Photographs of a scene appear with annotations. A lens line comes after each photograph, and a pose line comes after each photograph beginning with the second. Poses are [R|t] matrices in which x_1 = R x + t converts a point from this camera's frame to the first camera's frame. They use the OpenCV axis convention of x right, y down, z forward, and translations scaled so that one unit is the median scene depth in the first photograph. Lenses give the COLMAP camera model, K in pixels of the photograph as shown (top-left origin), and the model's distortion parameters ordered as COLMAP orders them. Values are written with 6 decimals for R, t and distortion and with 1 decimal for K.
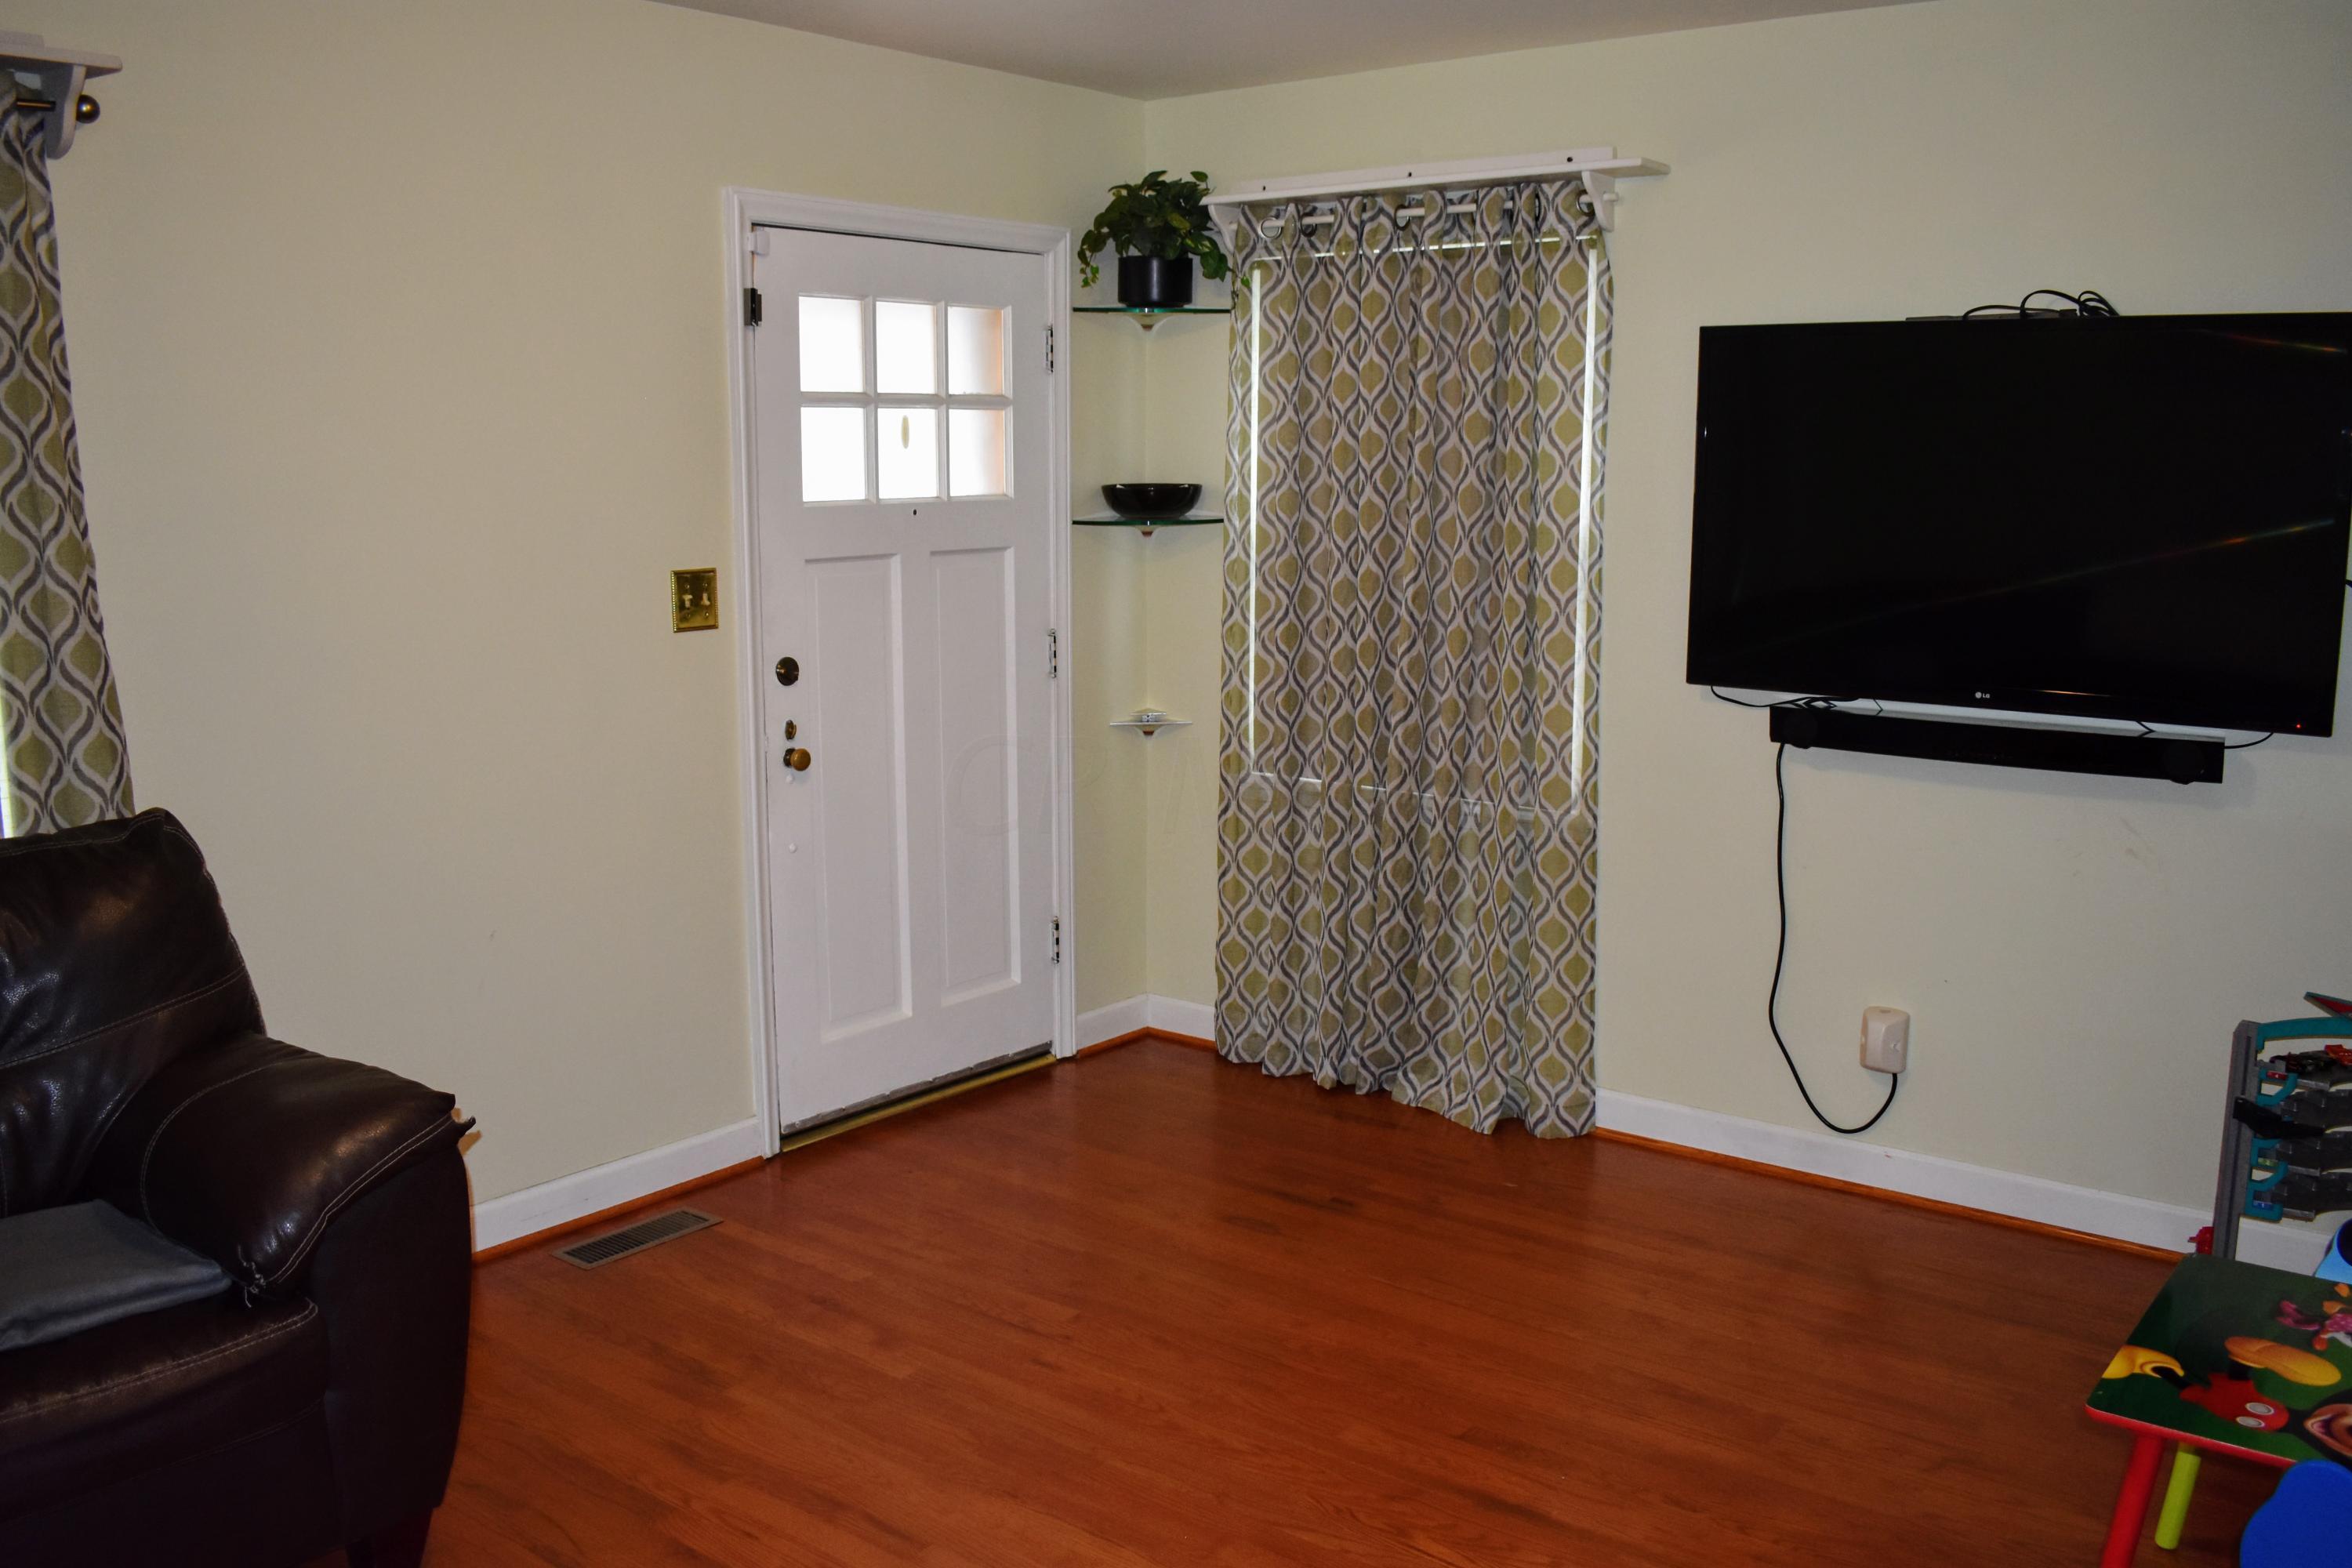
lens RADIAL K [[2014.4, 0, 1183.2], [0, 2014.4, 783.6], [0, 0, 1]] dist [-0.092637, 0.022131]
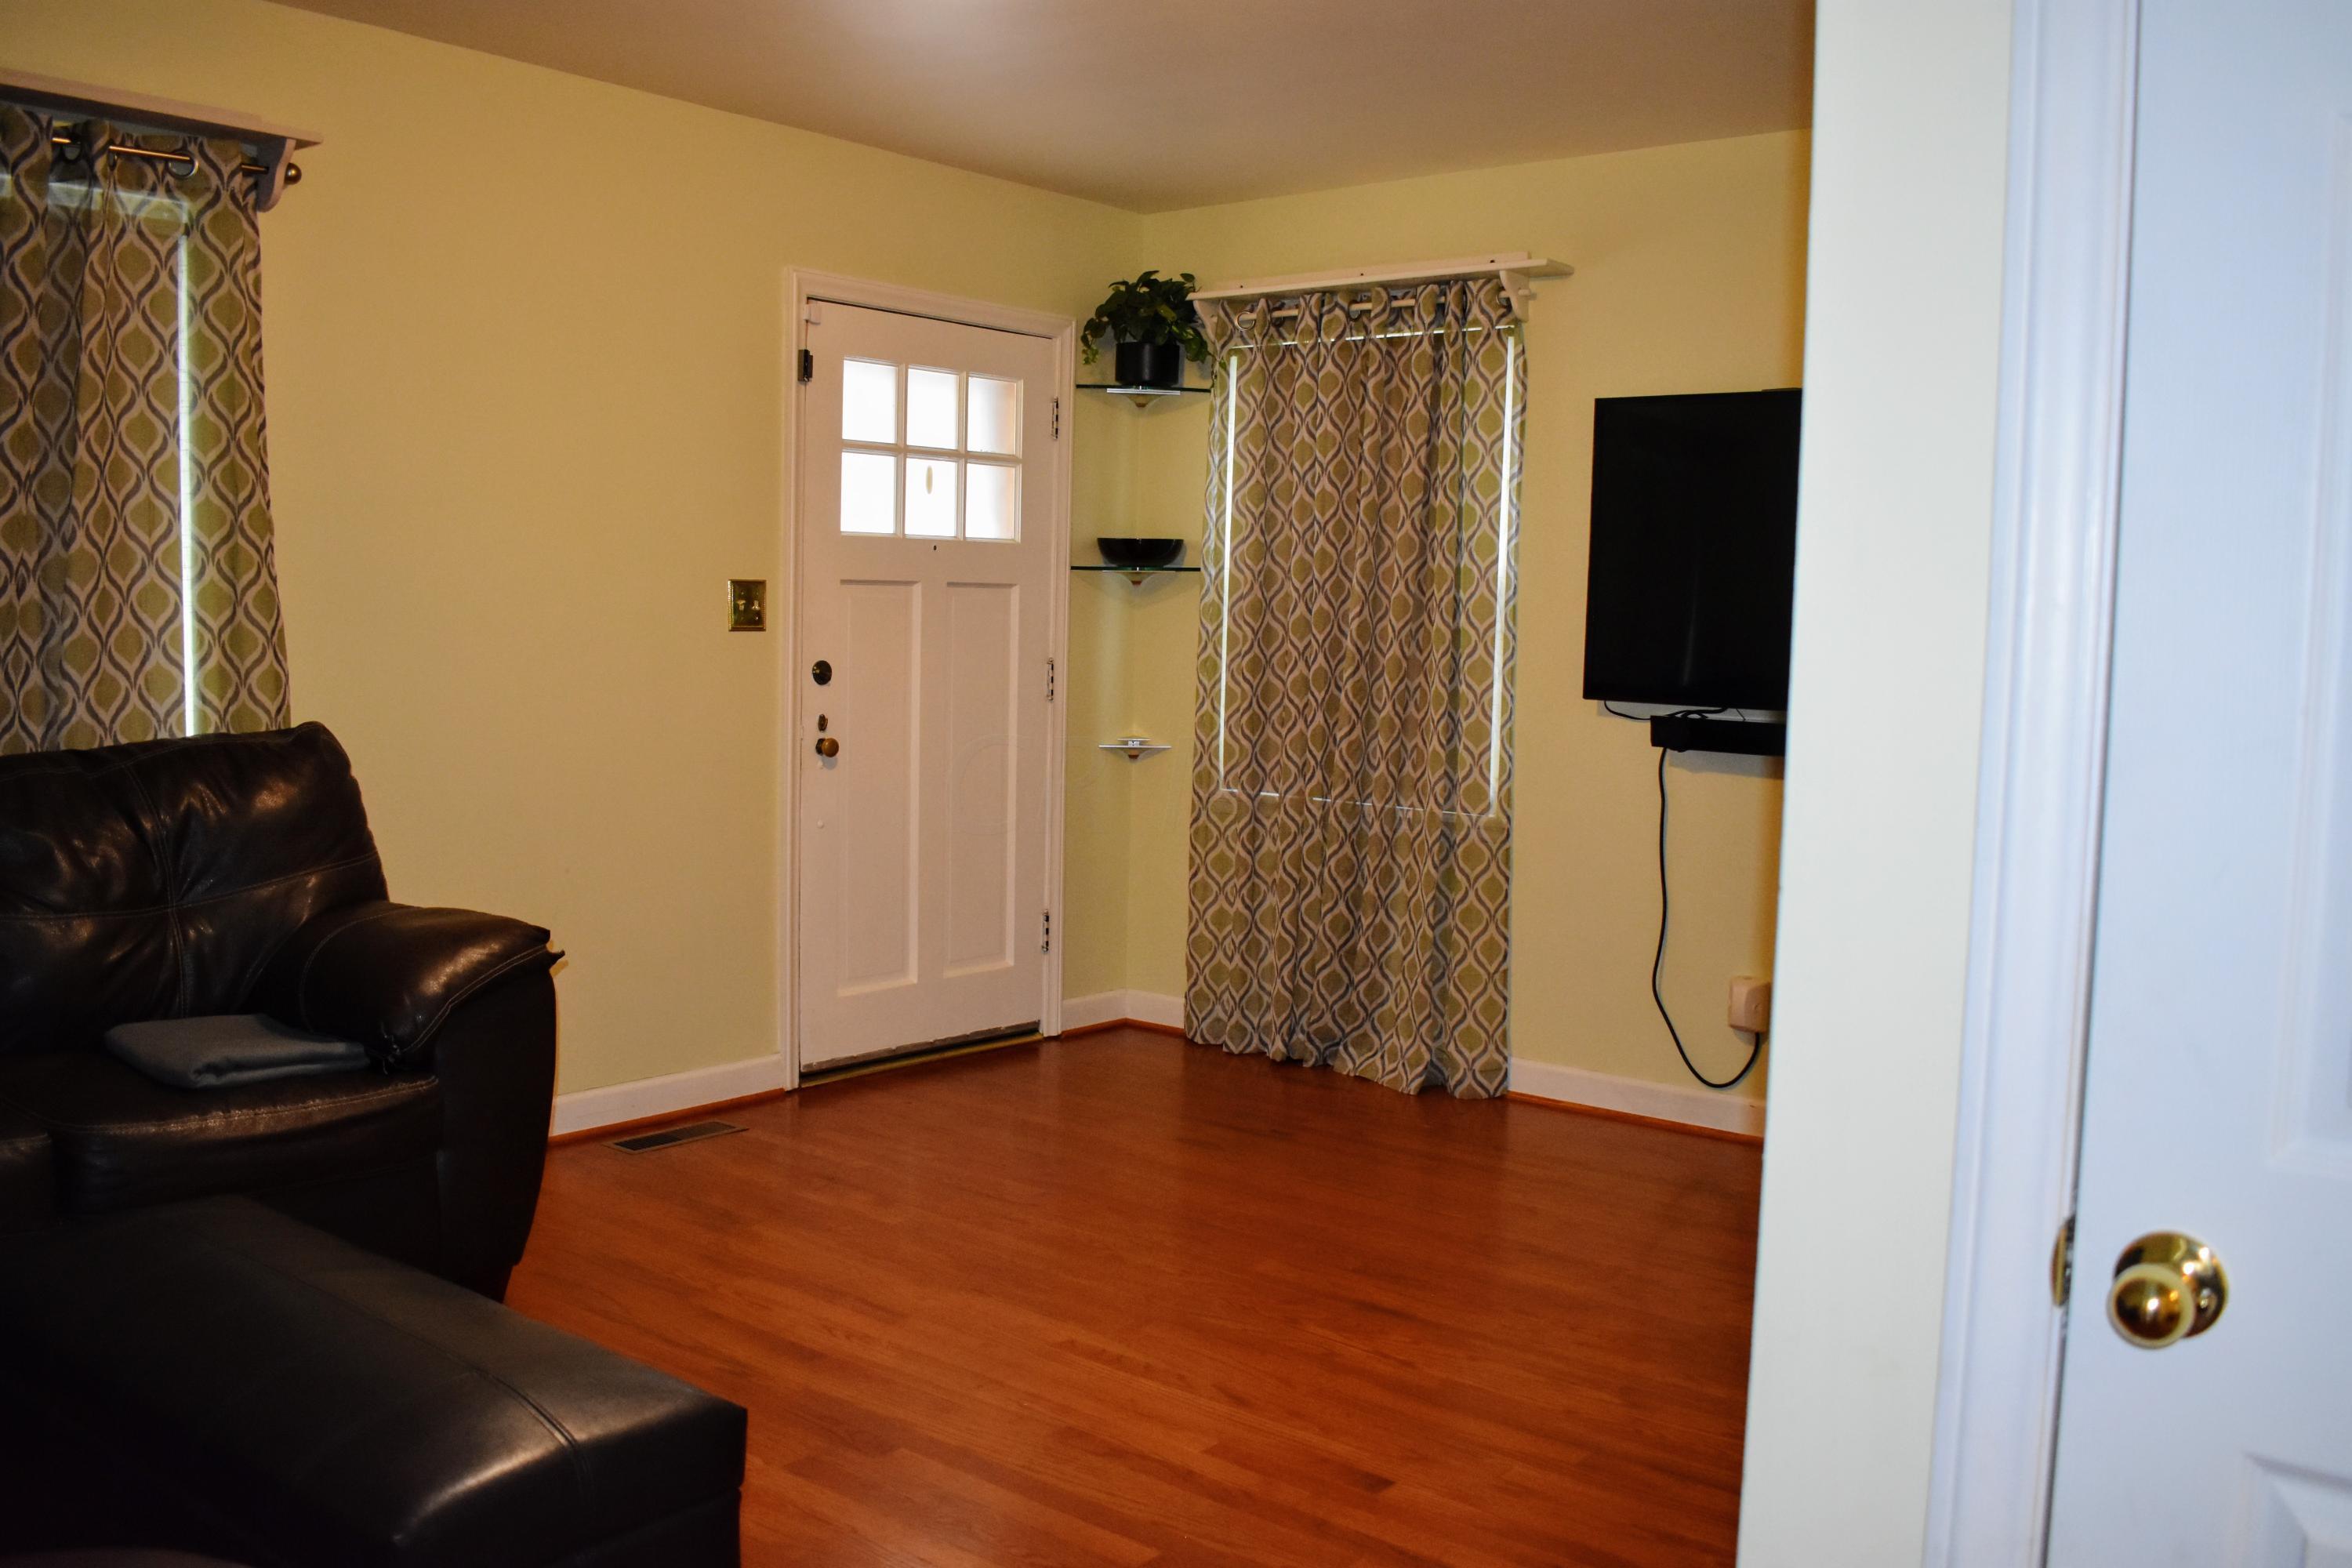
lens RADIAL K [[2014.4, 0, 1183.2], [0, 2014.4, 783.6], [0, 0, 1]] dist [-0.092637, 0.022131]
pose [[0.999589, 0.025203, -0.013685, 0.031924], [-0.026170, 0.996774, -0.075877, 0.089717], [0.011728, 0.076204, 0.997023, -0.165239]]
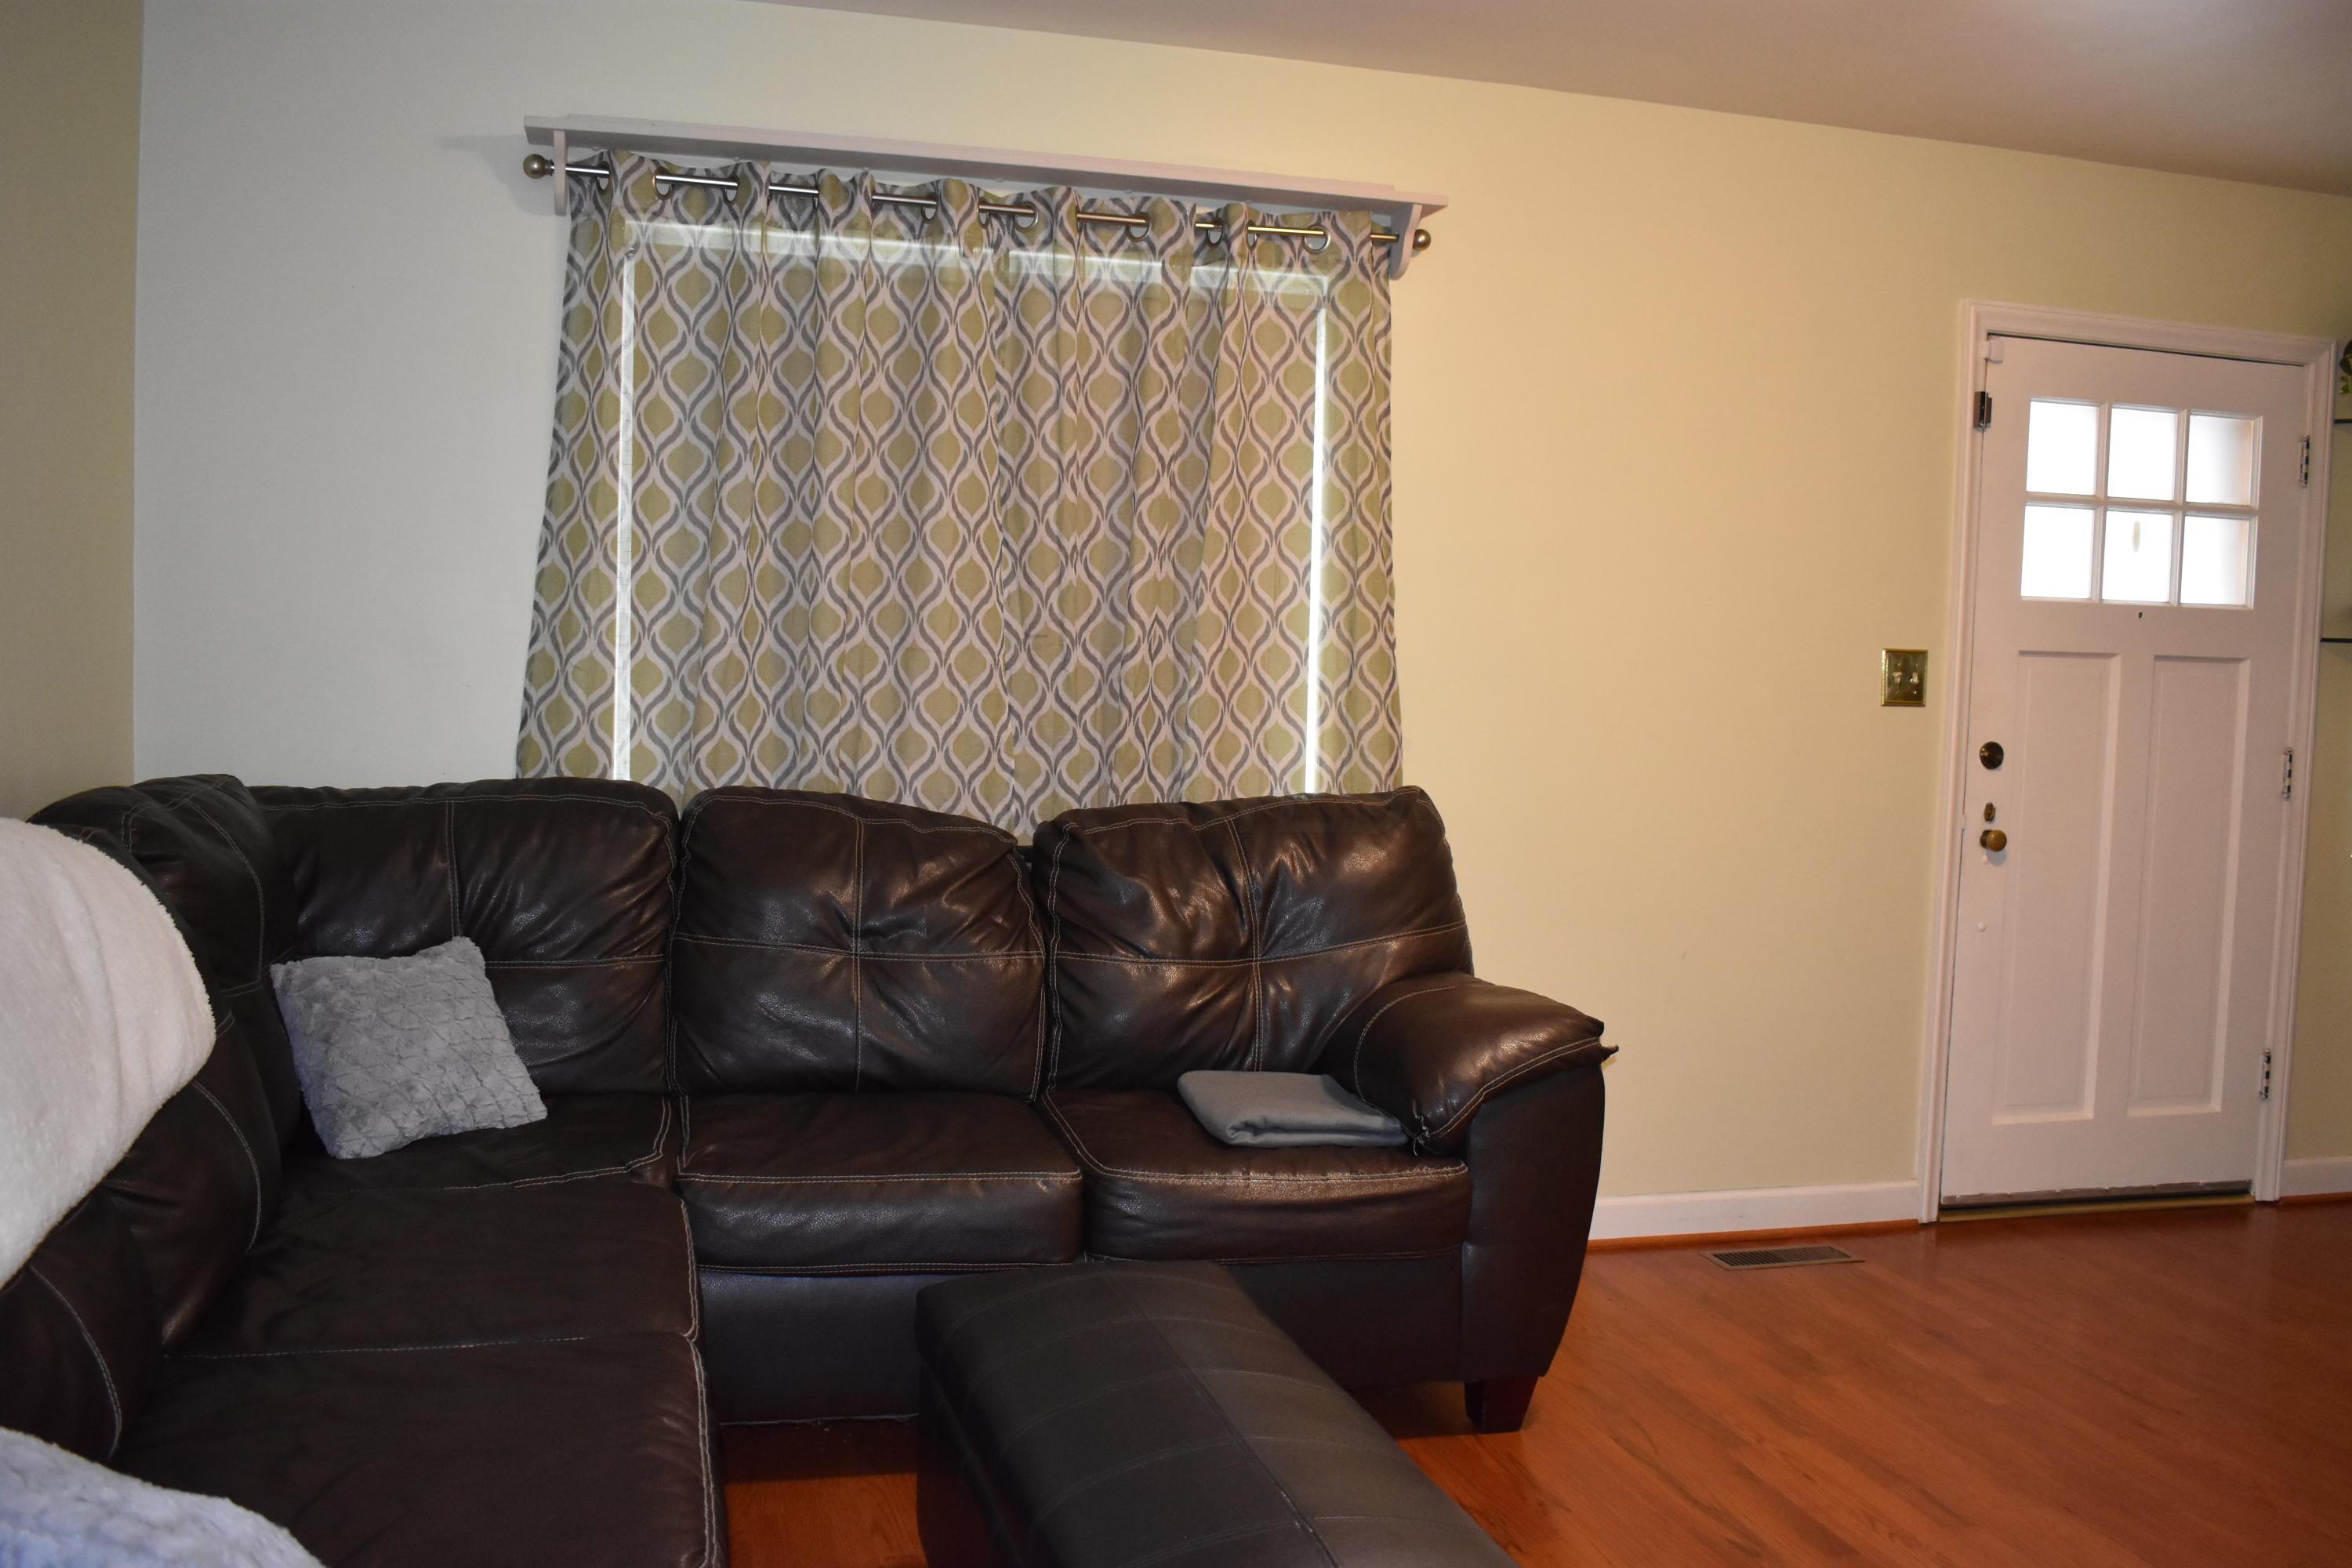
lens RADIAL K [[2014.4, 0, 1183.2], [0, 2014.4, 783.6], [0, 0, 1]] dist [-0.092637, 0.022131]
pose [[0.800546, 0.065337, -0.595699, 0.078664], [-0.127258, 0.989902, -0.062445, 0.073523], [0.585603, 0.125798, 0.800777, -0.068372]]
